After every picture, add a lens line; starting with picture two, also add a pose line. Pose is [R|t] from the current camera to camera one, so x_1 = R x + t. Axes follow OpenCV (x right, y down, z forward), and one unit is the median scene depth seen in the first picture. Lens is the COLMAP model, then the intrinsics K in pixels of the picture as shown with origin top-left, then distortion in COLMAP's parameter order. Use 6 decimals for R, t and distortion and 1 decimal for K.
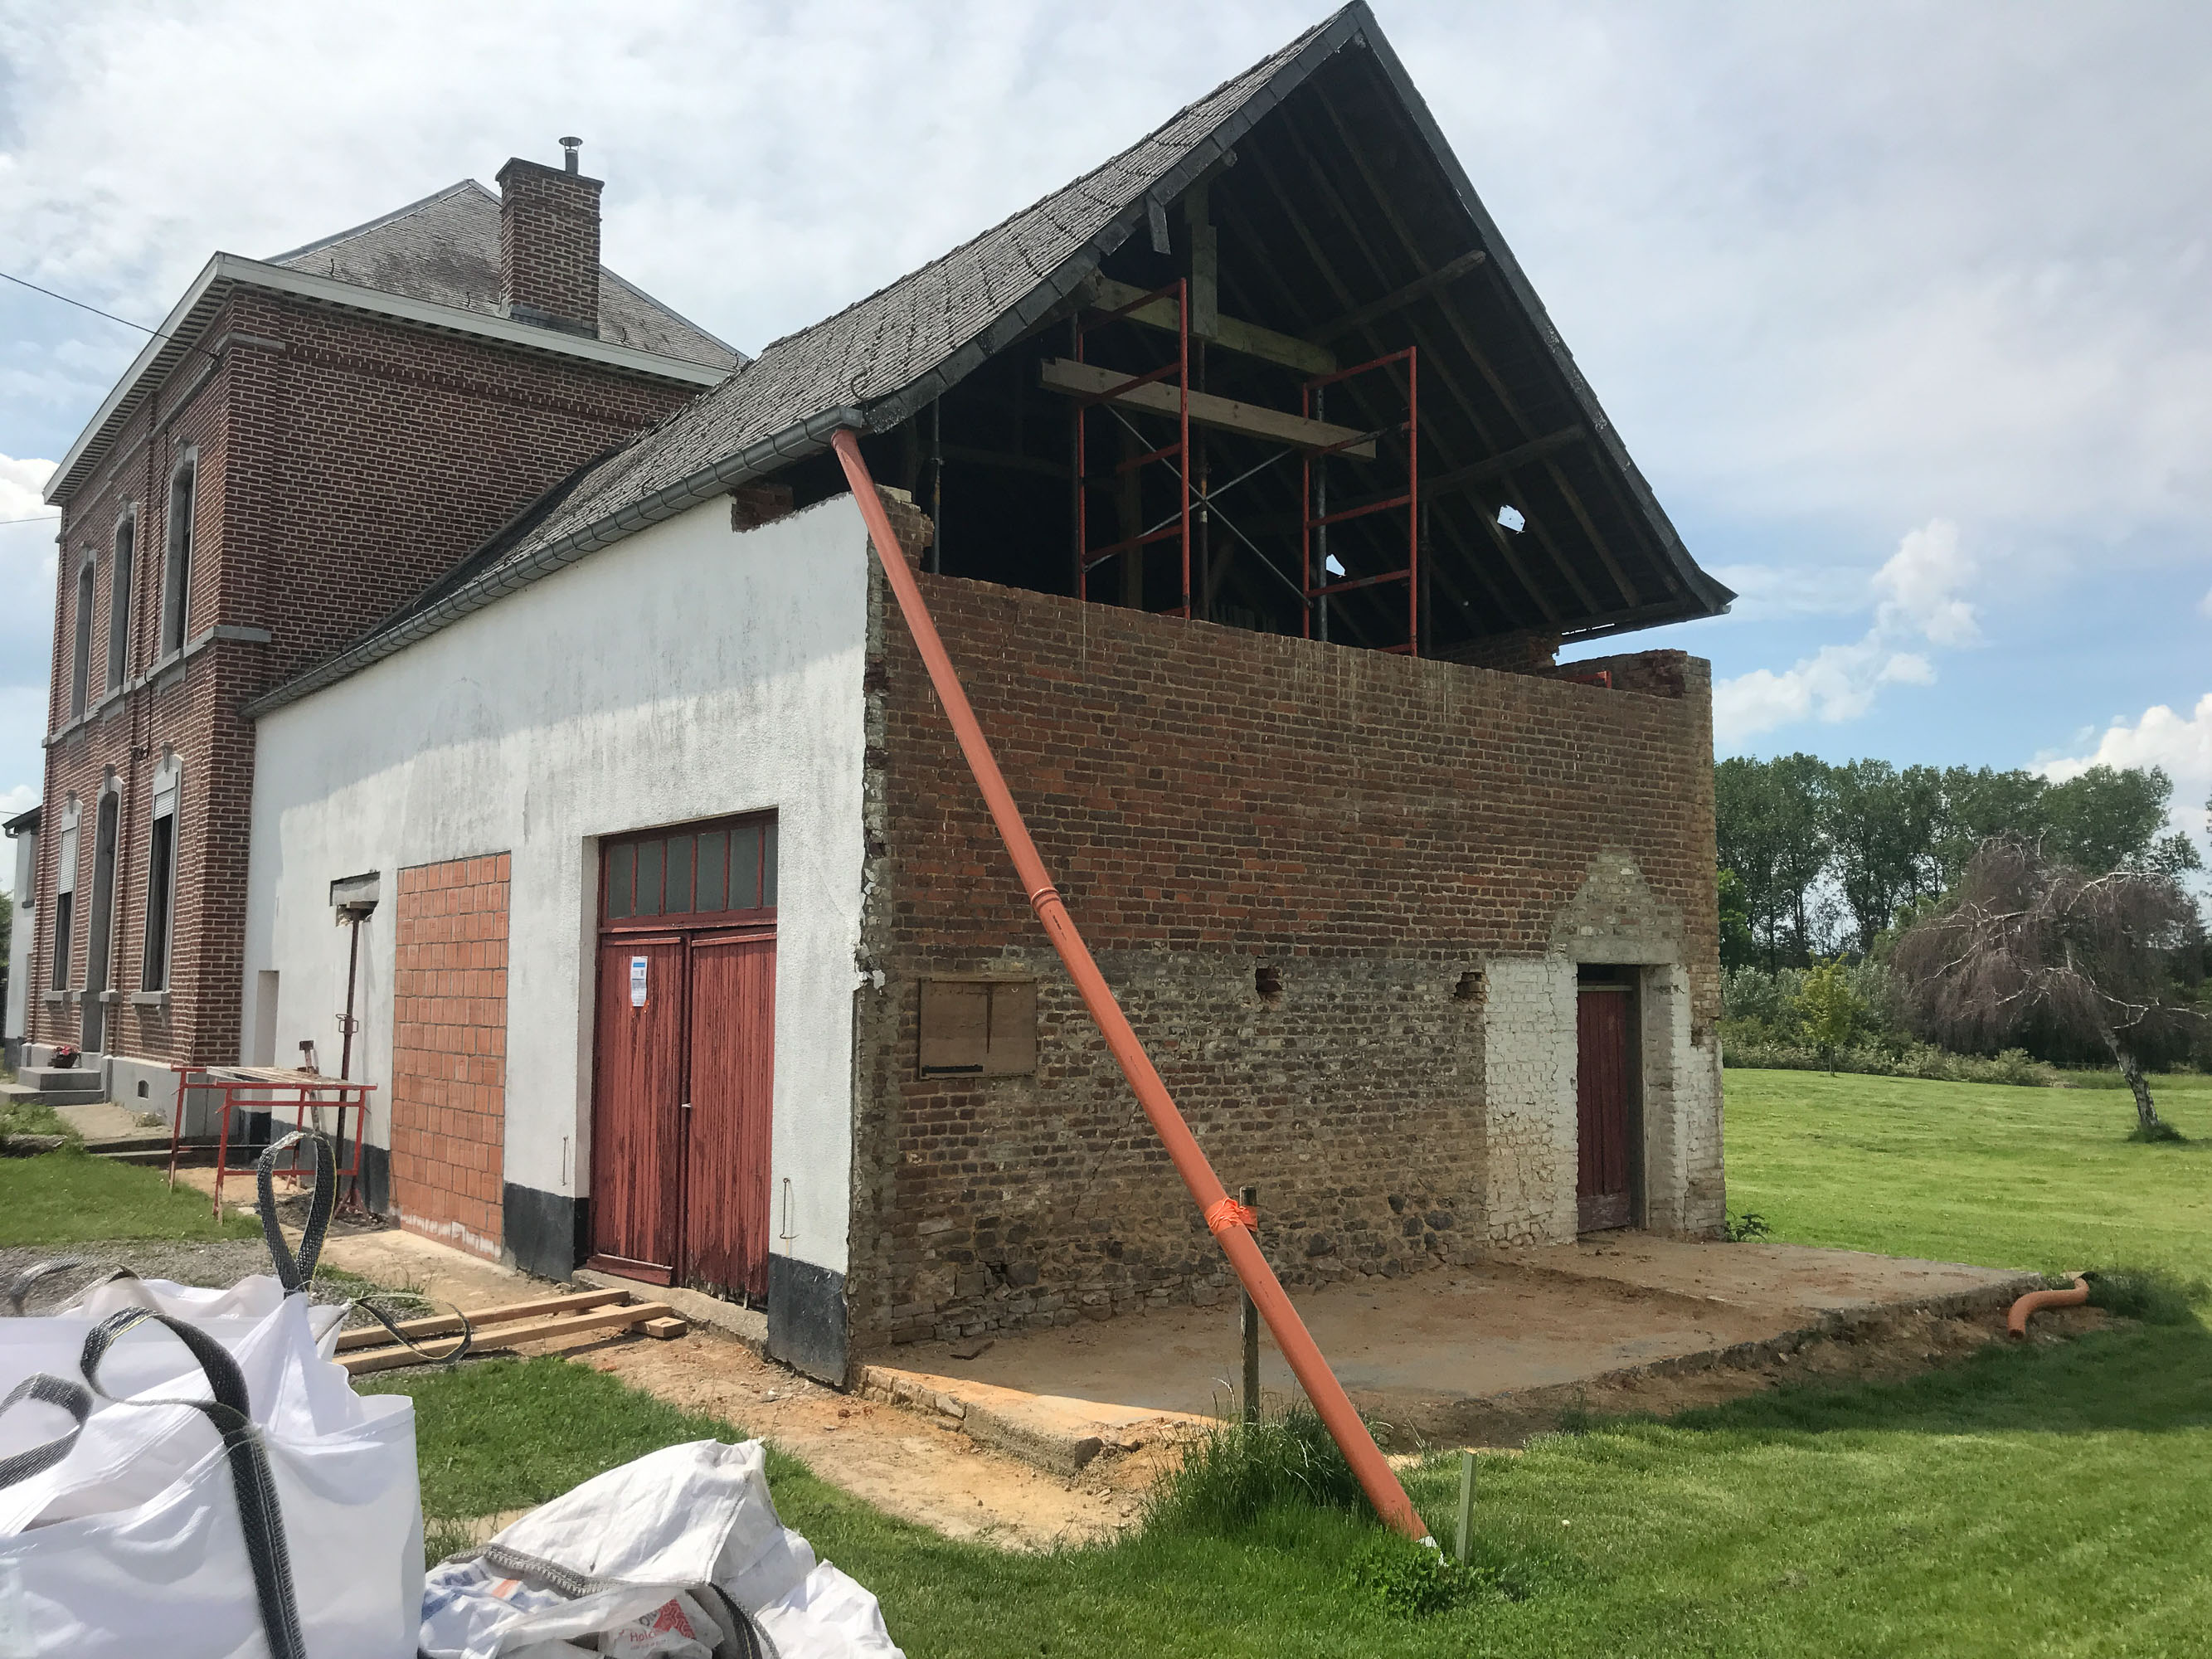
lens RADIAL K [[1774.8, 0, 1062.7], [0, 1774.8, 828.2], [0, 0, 1]] dist [0.195739, -0.621131]
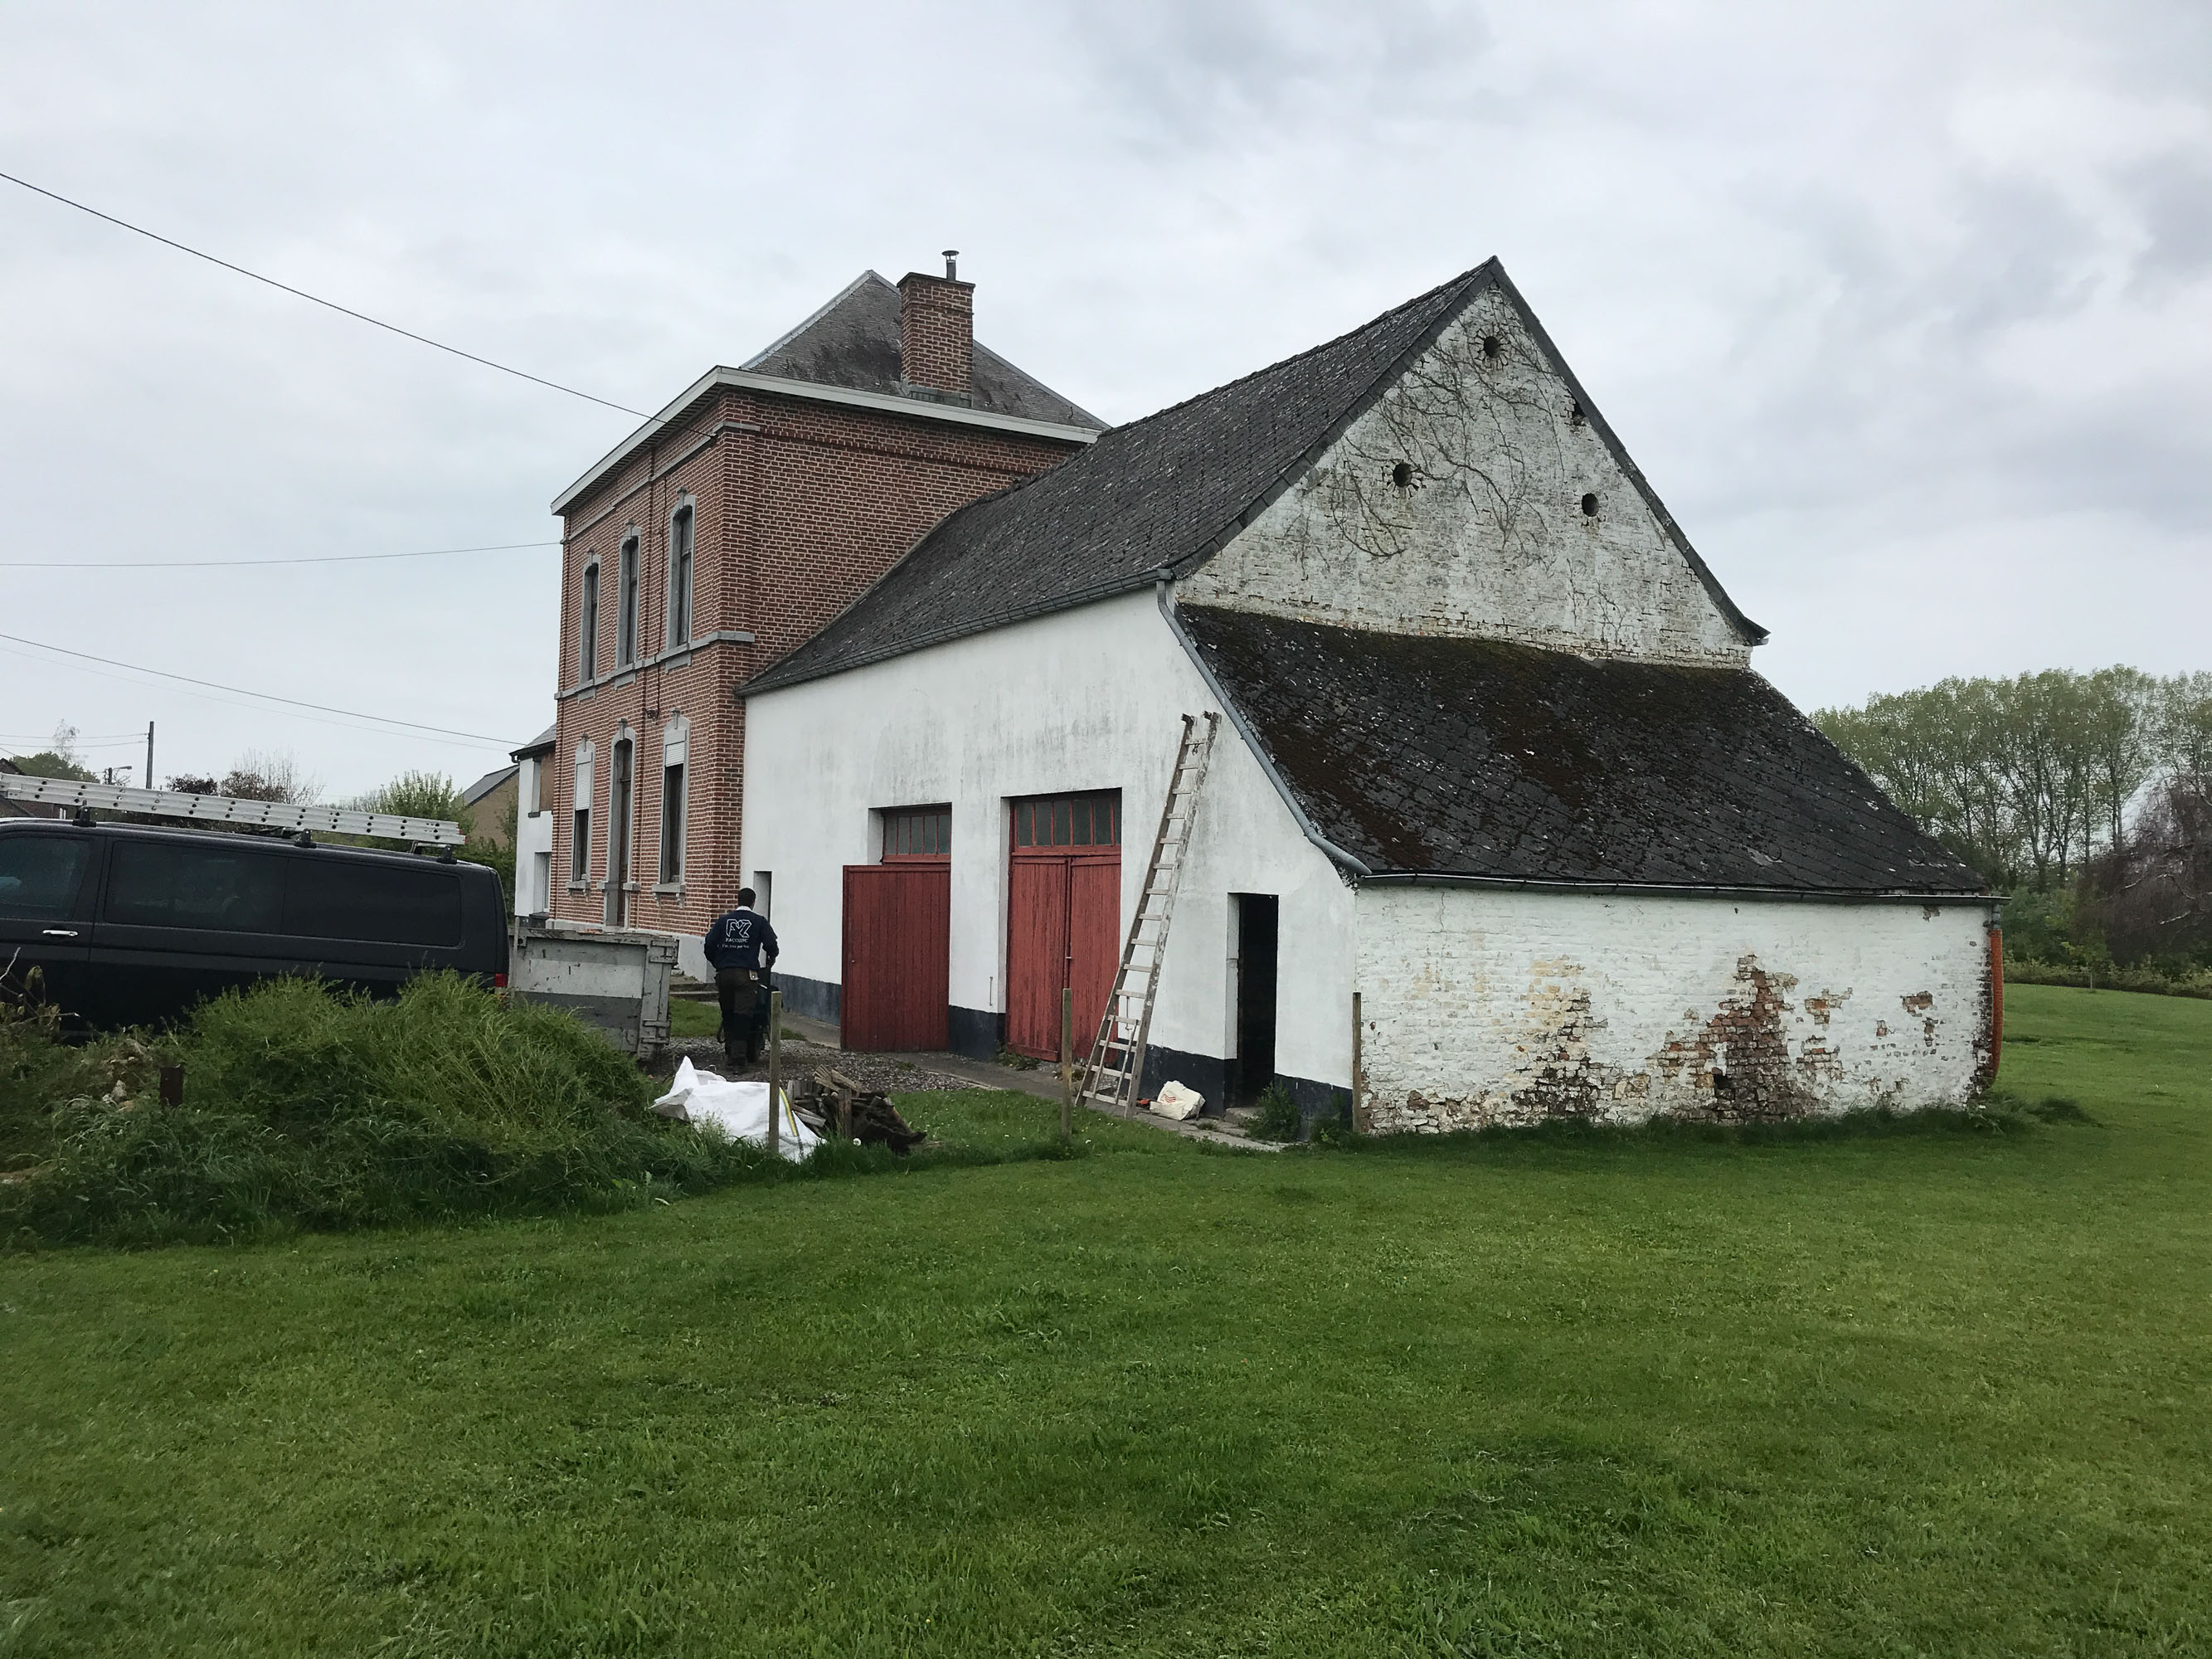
lens RADIAL K [[1774.8, 0, 1062.7], [0, 1774.8, 828.2], [0, 0, 1]] dist [0.195739, -0.621131]
pose [[0.987256, 0.016122, -0.158322, 0.053478], [-0.007352, 0.998414, 0.055821, -0.063355], [0.158971, -0.053945, 0.985808, -0.656302]]
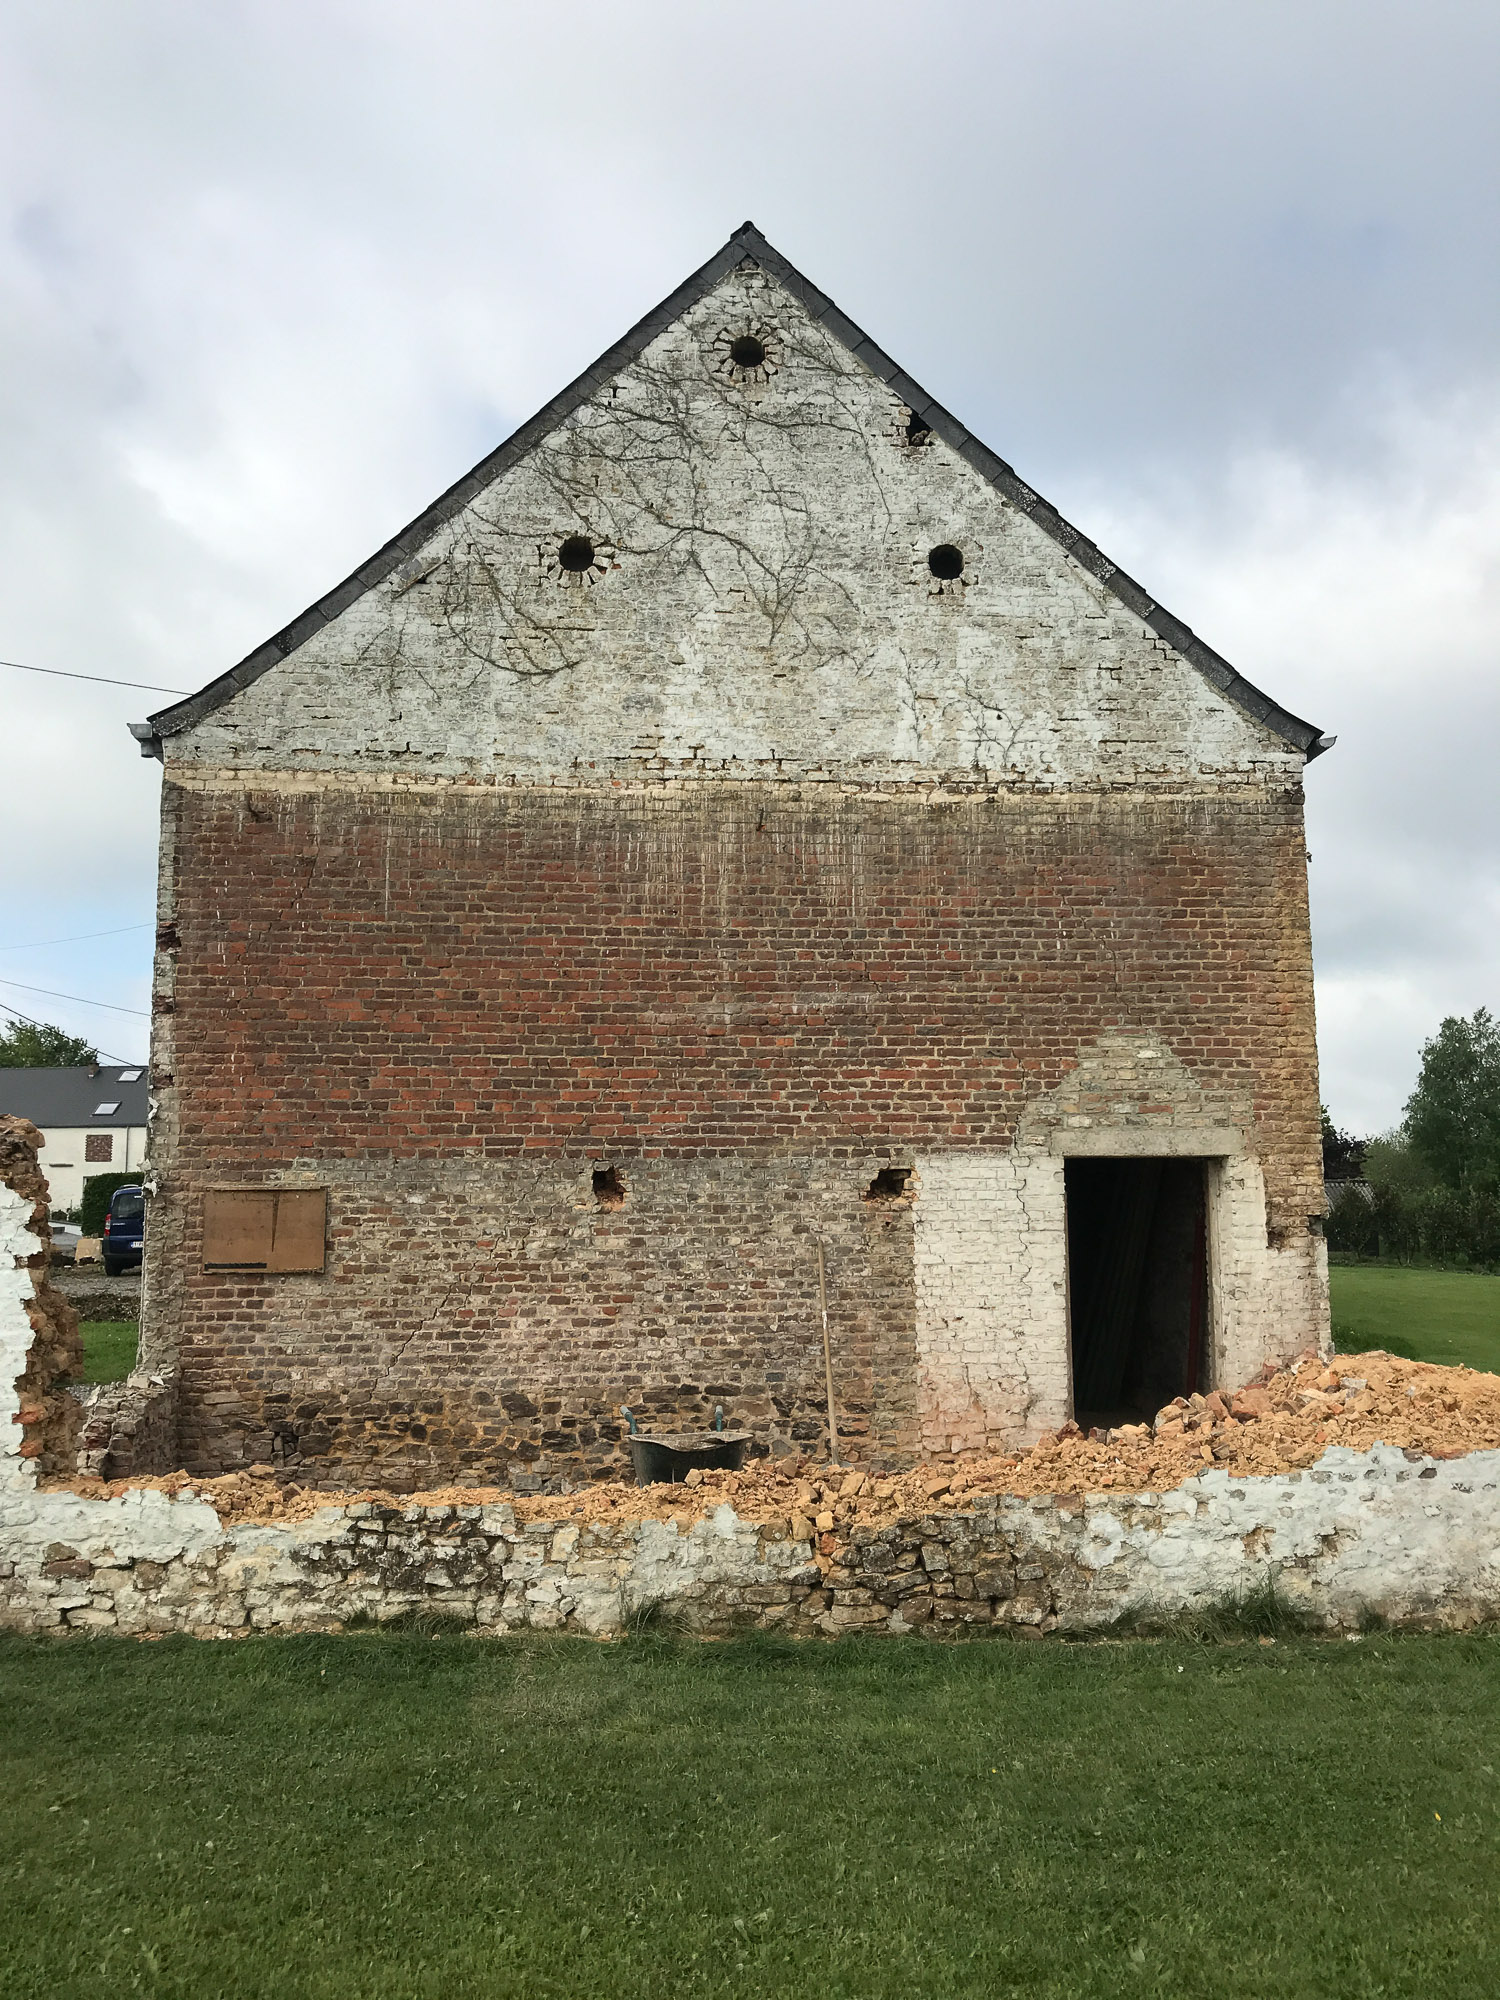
lens RADIAL K [[1604.6, 0, 787.4], [0, 1604.6, 994.0], [0, 0, 1]] dist [0.195739, -0.621131]
pose [[0.838398, -0.073664, -0.540058, 0.711595], [0.059411, 0.997272, -0.043797, 0.022088], [0.541811, 0.004634, 0.840488, 0.253635]]
